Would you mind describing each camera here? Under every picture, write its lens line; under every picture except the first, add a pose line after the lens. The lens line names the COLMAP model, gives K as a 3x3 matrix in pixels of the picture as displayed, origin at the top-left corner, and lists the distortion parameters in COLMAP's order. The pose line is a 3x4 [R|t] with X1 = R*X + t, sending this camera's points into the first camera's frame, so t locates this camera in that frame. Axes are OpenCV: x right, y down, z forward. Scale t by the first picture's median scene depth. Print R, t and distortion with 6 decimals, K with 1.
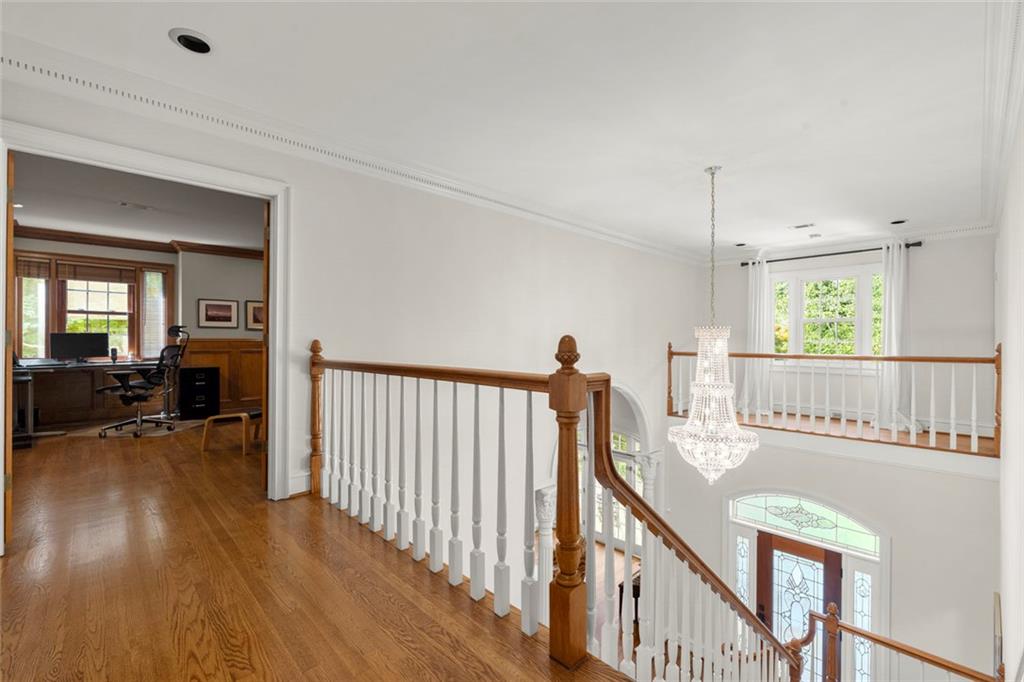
lens RADIAL K [[447.5, 0, 505.6], [0, 447.5, 337.9], [0, 0, 1]] dist [-0.001183, -0.000304]
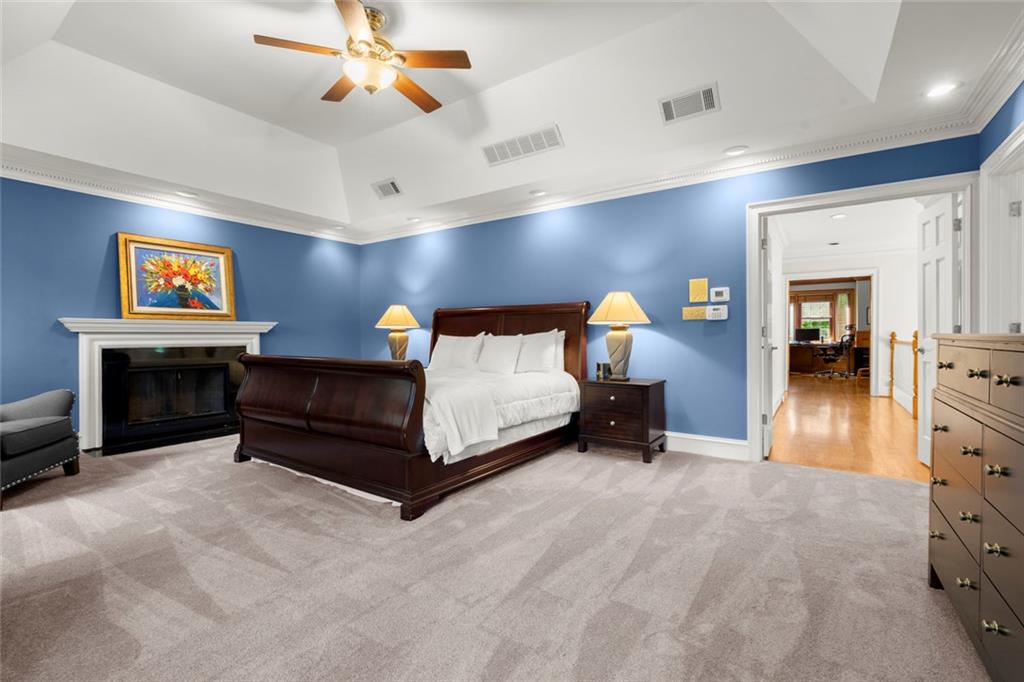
lens RADIAL K [[447.5, 0, 509.1], [0, 447.5, 337.5], [0, 0, 1]] dist [-0.001183, -0.000304]
pose [[0.211922, 0.007100, -0.977261, 0.781016], [0.011005, 0.999893, 0.009651, -0.004905], [0.977225, -0.012800, 0.211821, -0.789597]]
